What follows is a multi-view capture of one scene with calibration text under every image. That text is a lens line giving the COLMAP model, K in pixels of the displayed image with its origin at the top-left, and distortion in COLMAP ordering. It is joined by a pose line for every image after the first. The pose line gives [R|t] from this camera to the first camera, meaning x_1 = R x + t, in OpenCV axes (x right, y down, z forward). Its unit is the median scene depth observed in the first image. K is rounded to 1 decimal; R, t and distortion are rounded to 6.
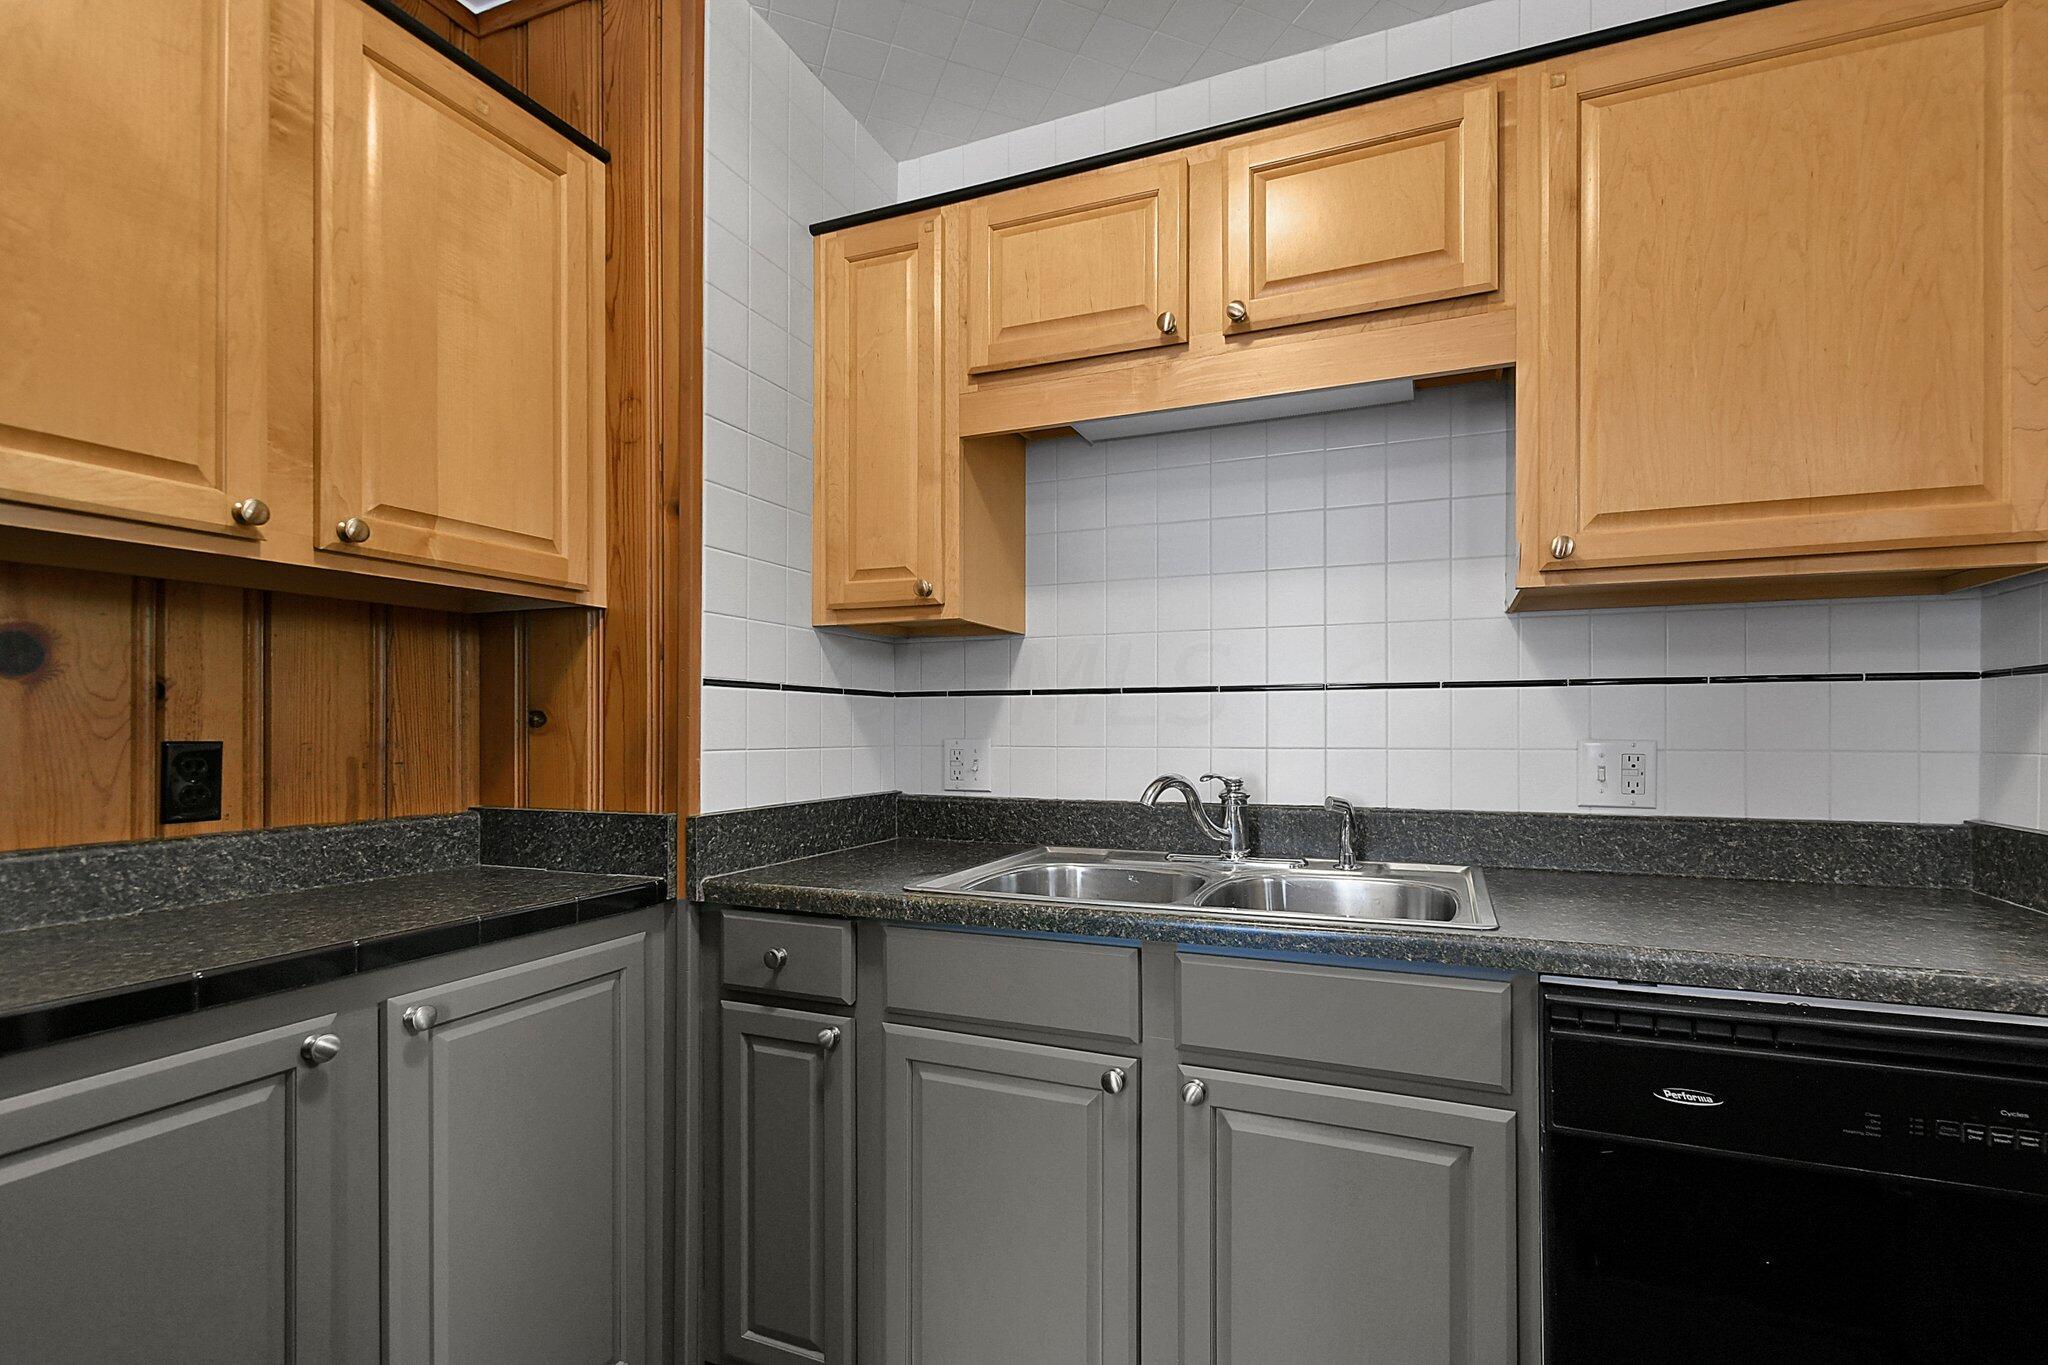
lens RADIAL K [[930.8, 0, 1066.0], [0, 930.8, 725.3], [0, 0, 1]] dist [0.000638, 0.000079]
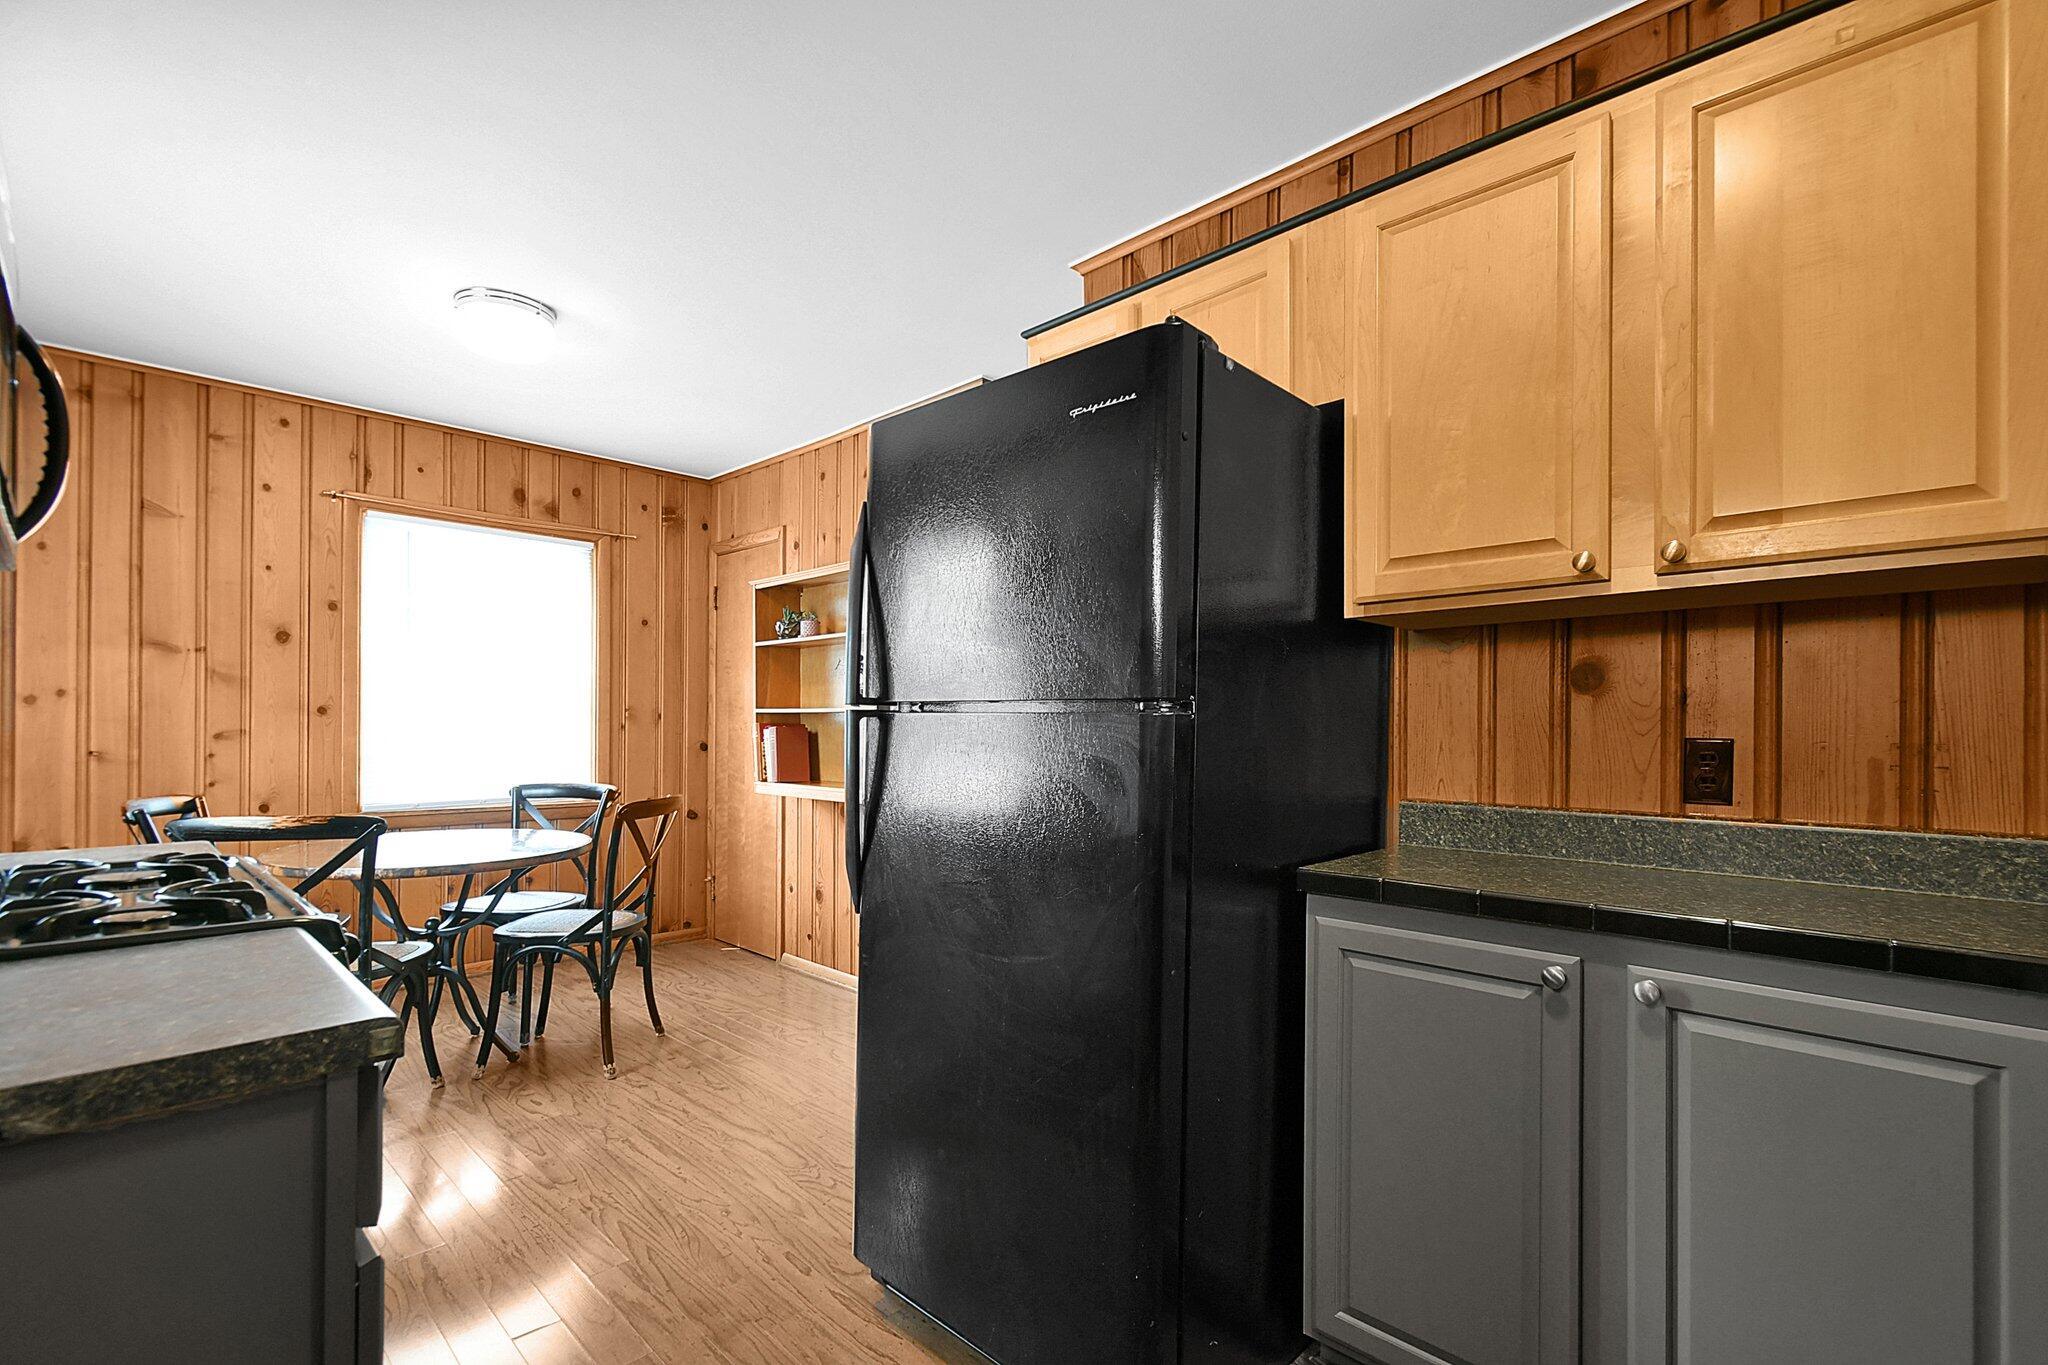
lens RADIAL K [[930.8, 0, 1073.5], [0, 930.8, 725.6], [0, 0, 1]] dist [0.000638, 0.000079]
pose [[-0.367502, -0.003668, -0.930015, 0.499203], [-0.003805, 0.999990, -0.002440, 0.006602], [0.930015, 0.002642, -0.367512, 0.673988]]
